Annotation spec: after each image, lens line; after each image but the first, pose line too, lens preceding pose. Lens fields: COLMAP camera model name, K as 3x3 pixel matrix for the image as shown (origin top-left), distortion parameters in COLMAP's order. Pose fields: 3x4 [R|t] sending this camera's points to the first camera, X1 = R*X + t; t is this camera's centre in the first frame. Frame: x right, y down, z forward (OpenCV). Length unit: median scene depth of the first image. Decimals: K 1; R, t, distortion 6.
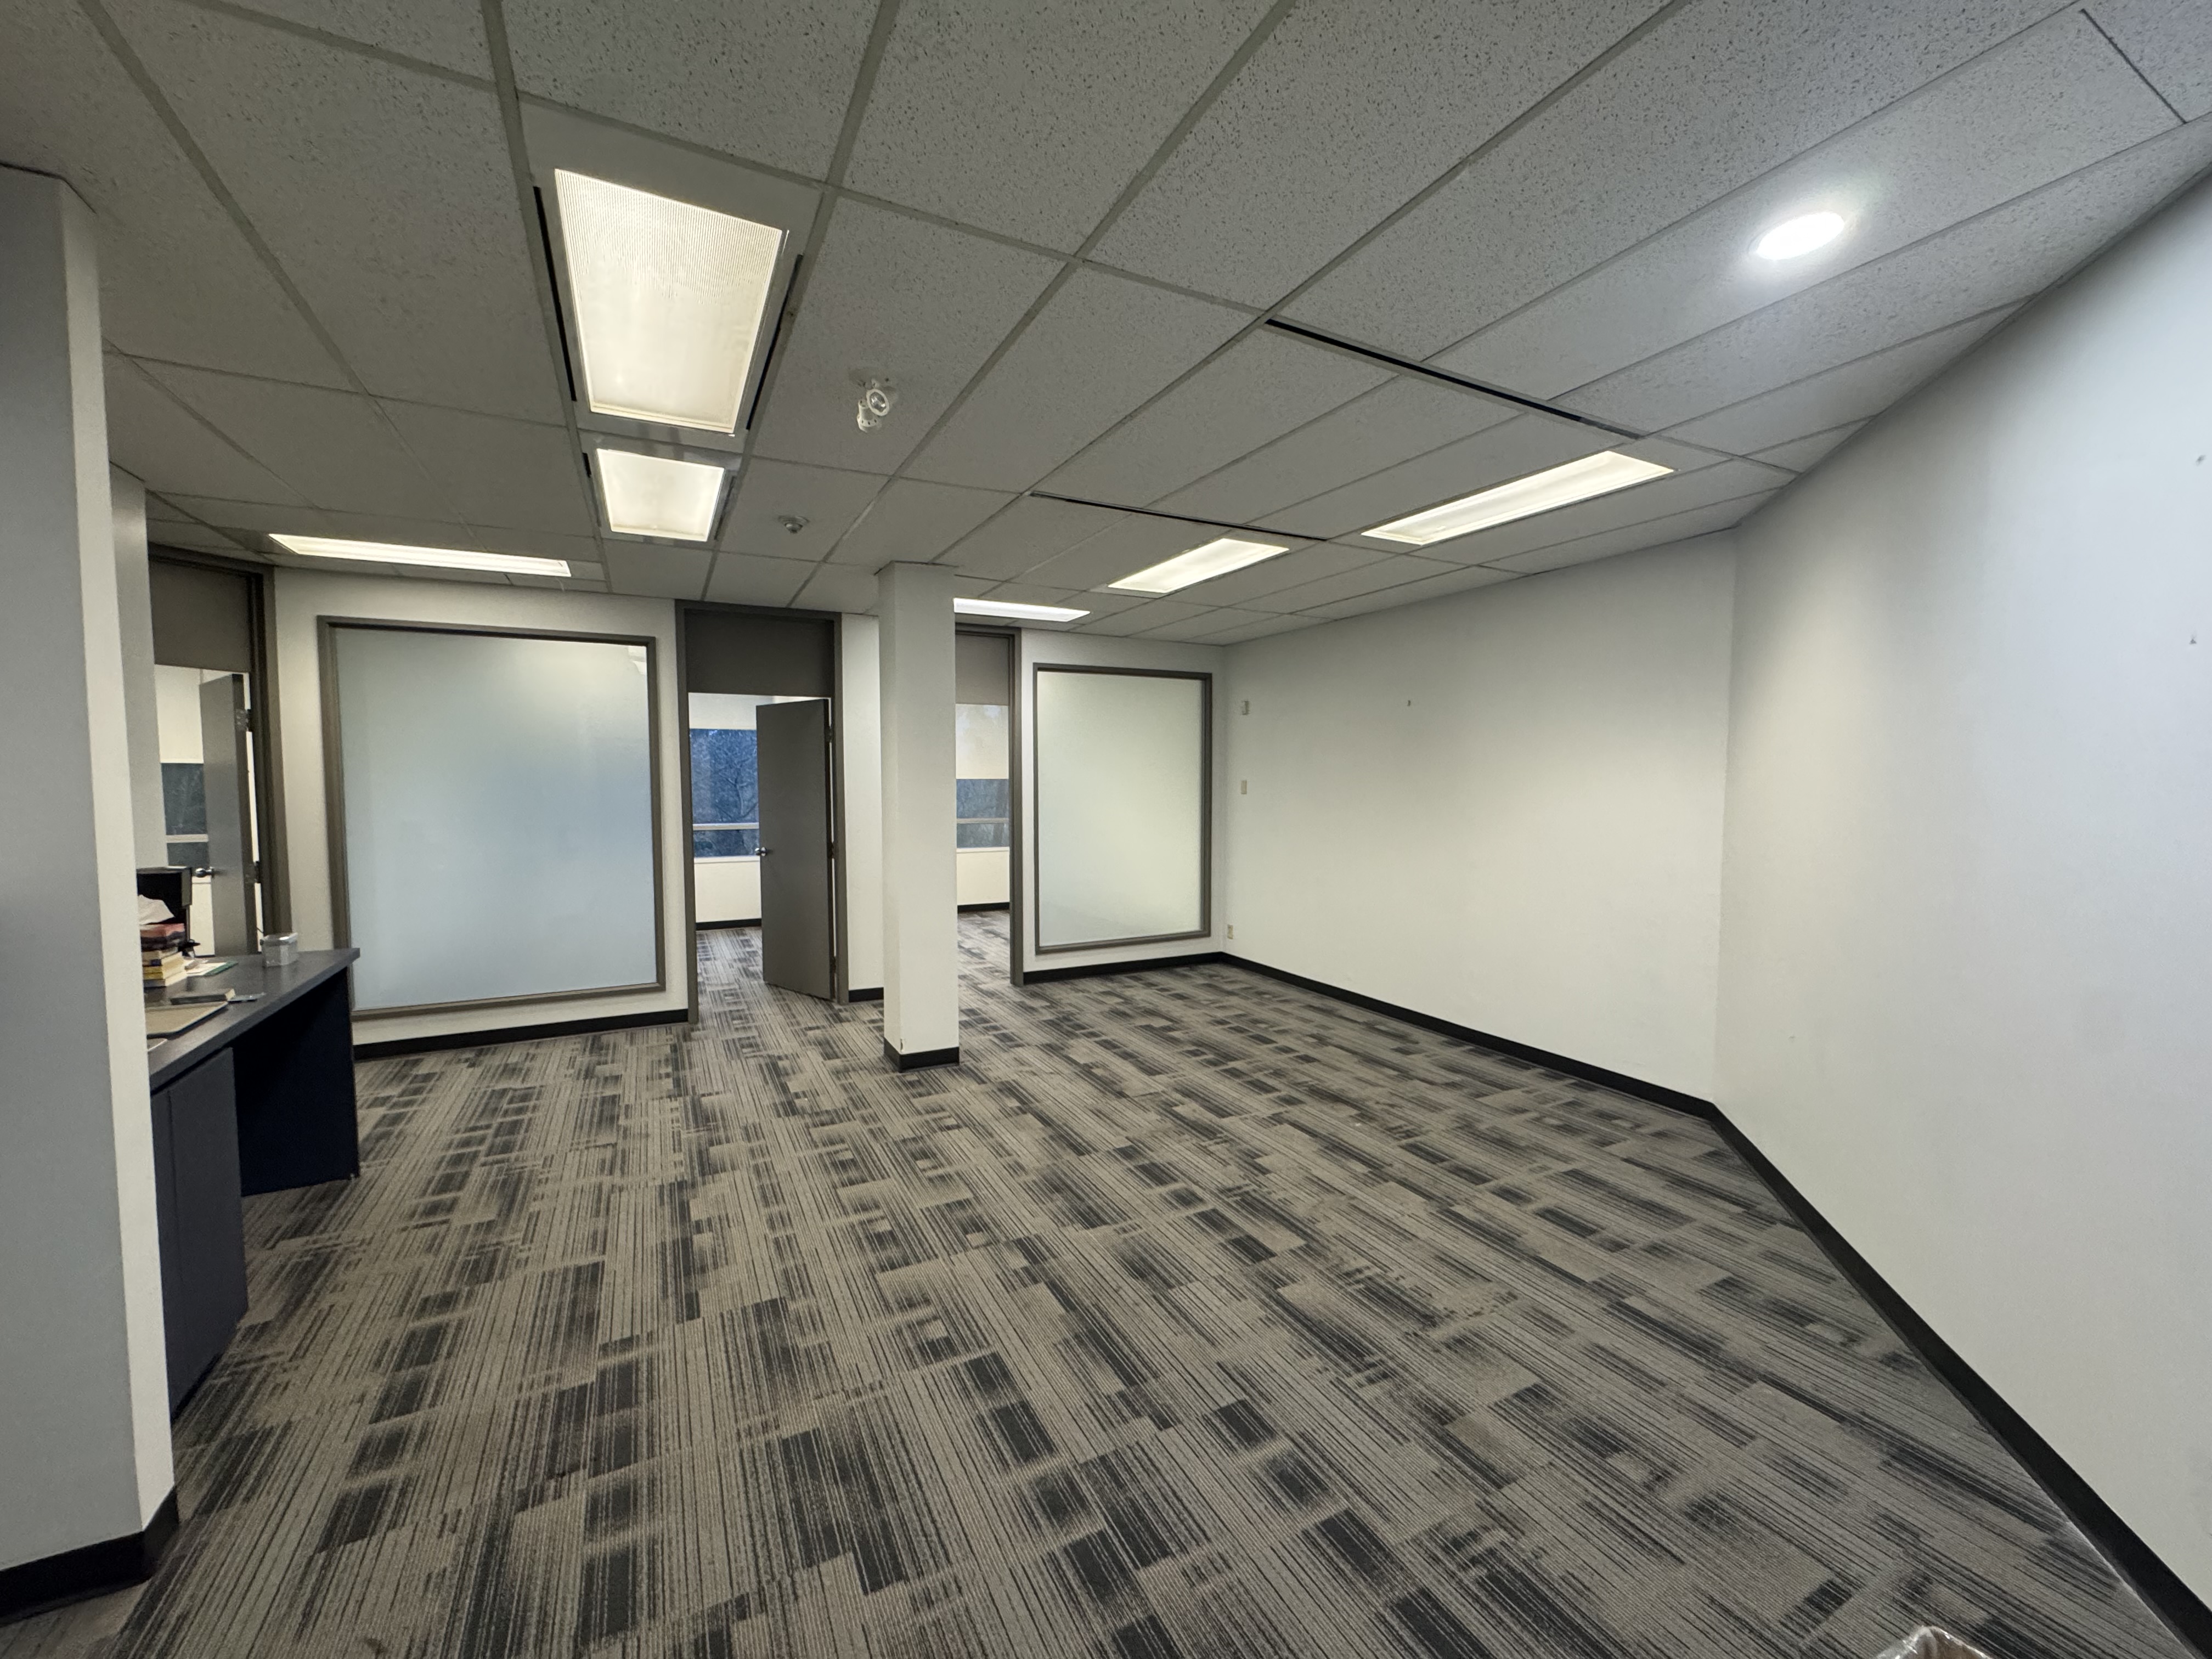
lens RADIAL K [[895.1, 0, 1112.5], [0, 895.1, 838.0], [0, 0, 1]] dist [-0.001194, 0.000218]
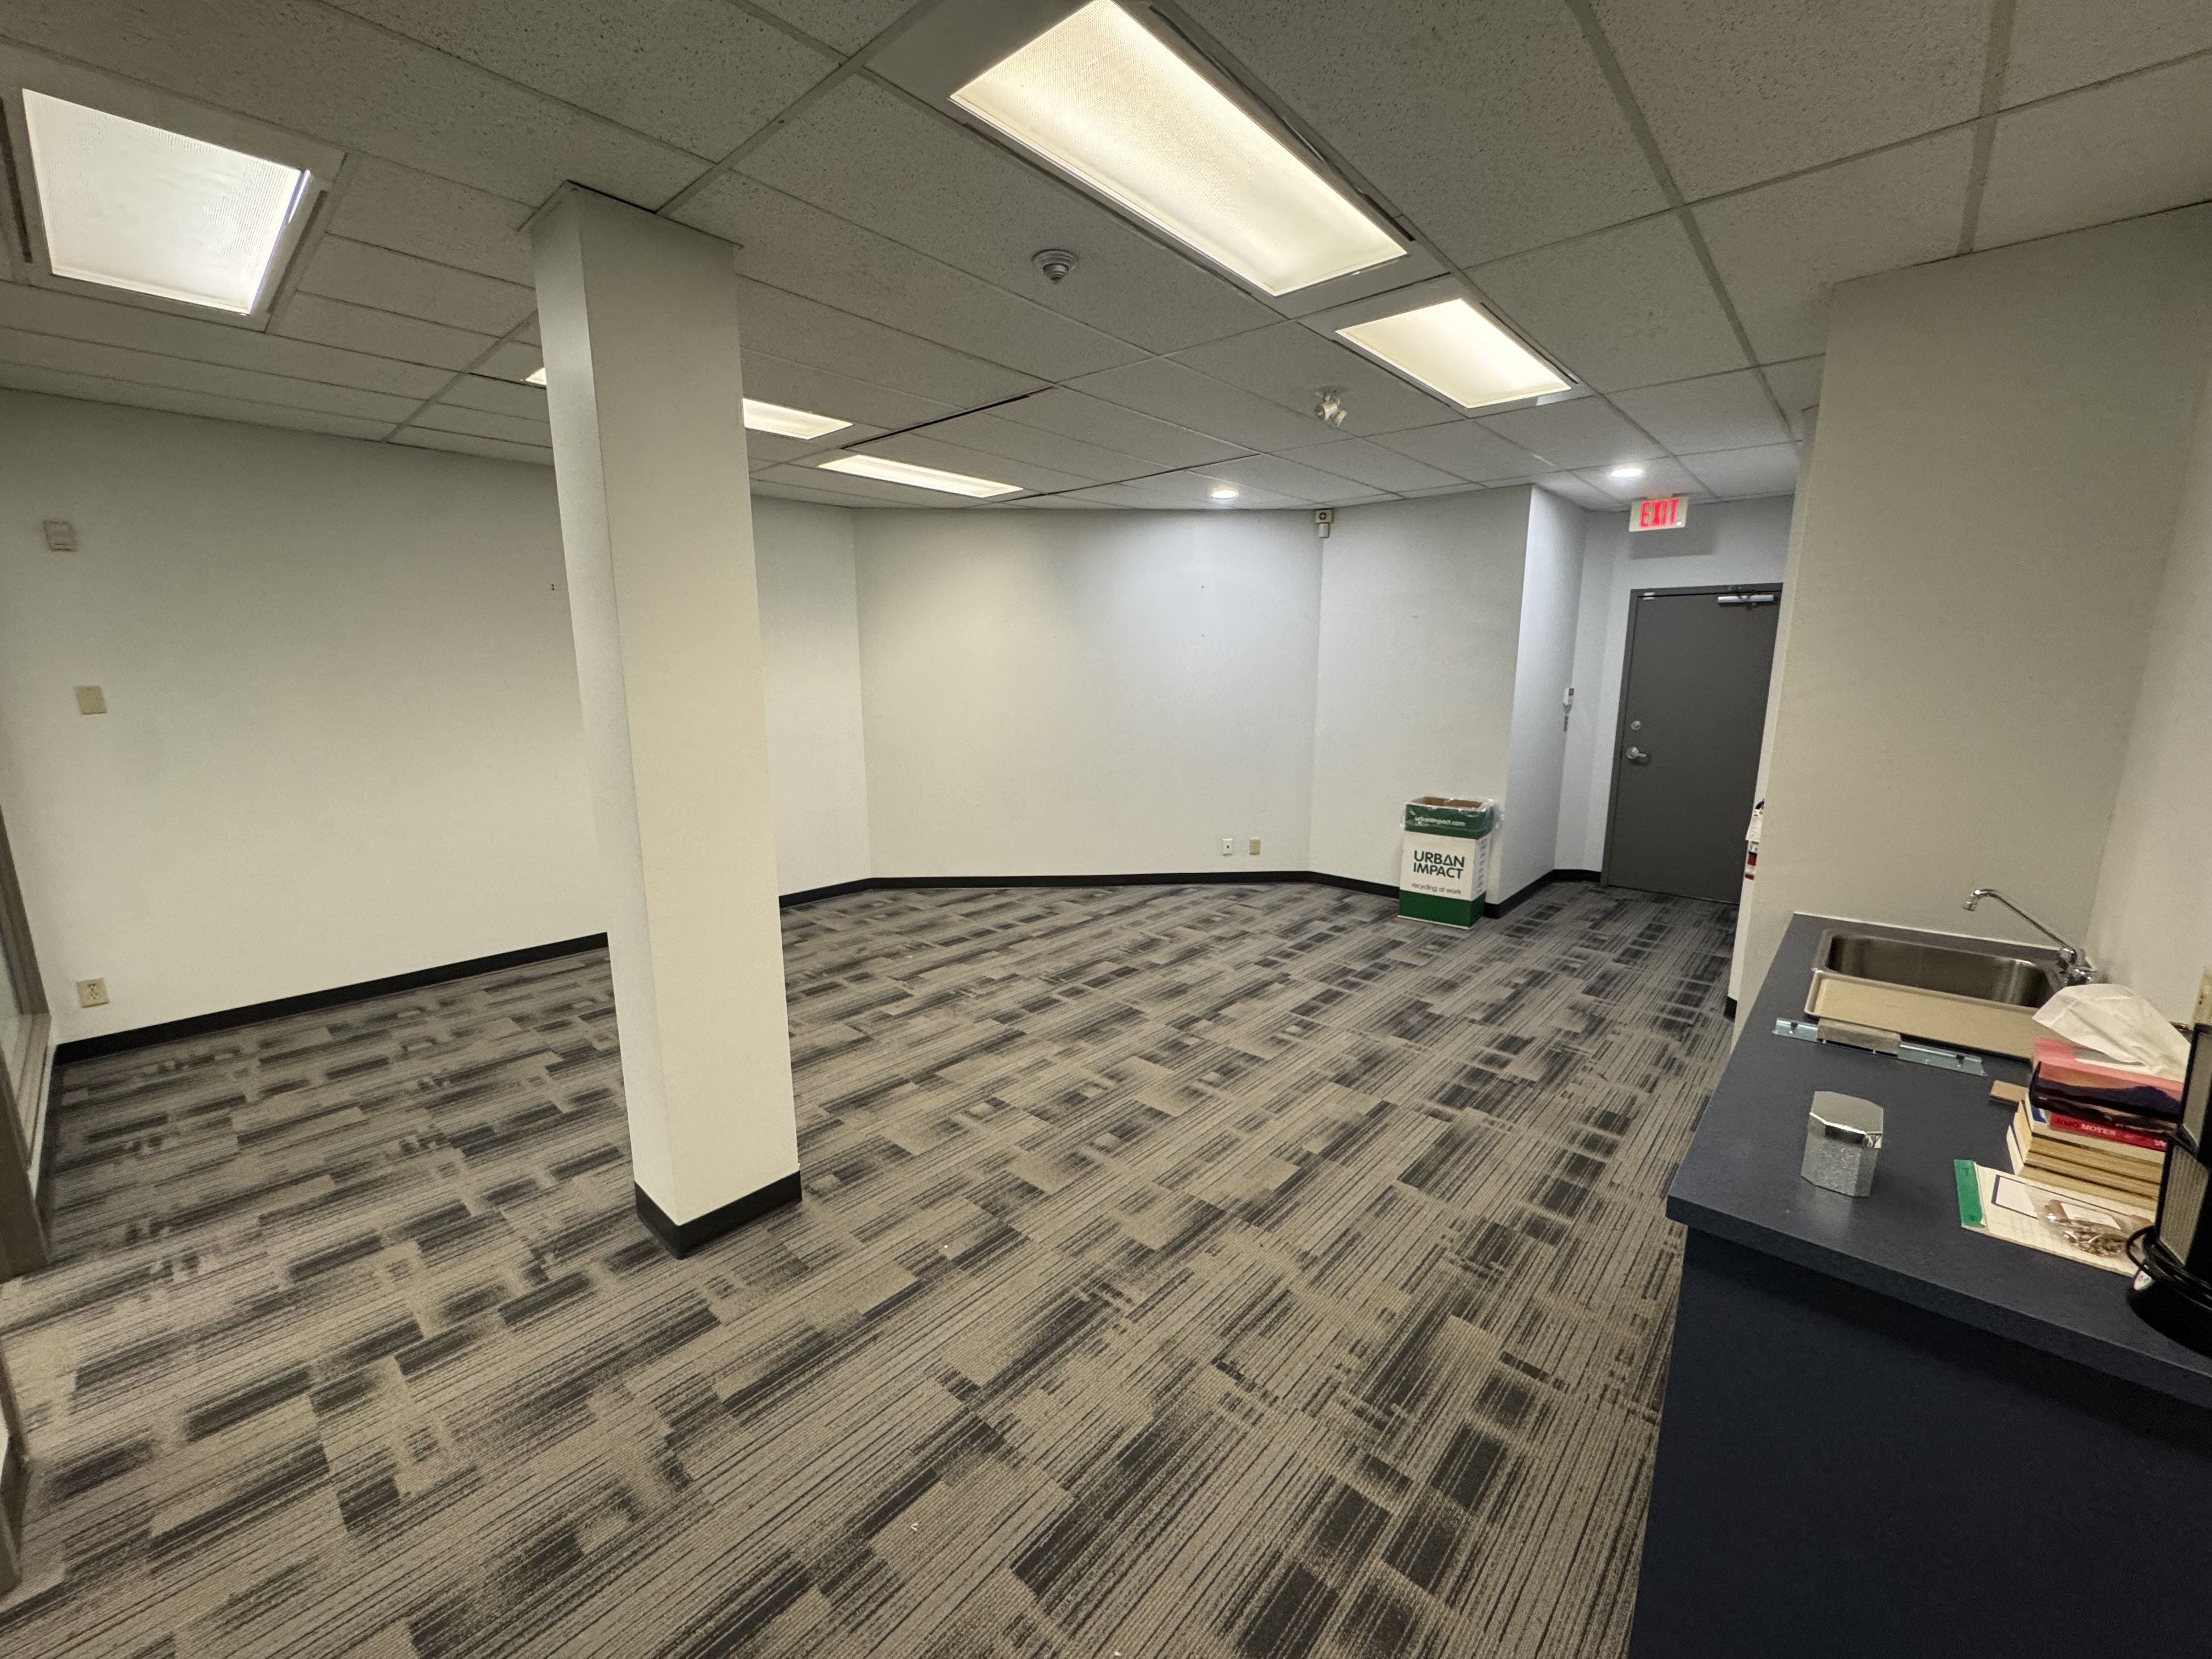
lens RADIAL K [[895.1, 0, 1104.4], [0, 895.1, 838.5], [0, 0, 1]] dist [-0.001194, 0.000218]
pose [[-0.366353, -0.179444, 0.913009, -1.014314], [0.063153, 0.974170, 0.216806, -0.101527], [-0.928330, 0.137087, -0.345557, 1.255408]]
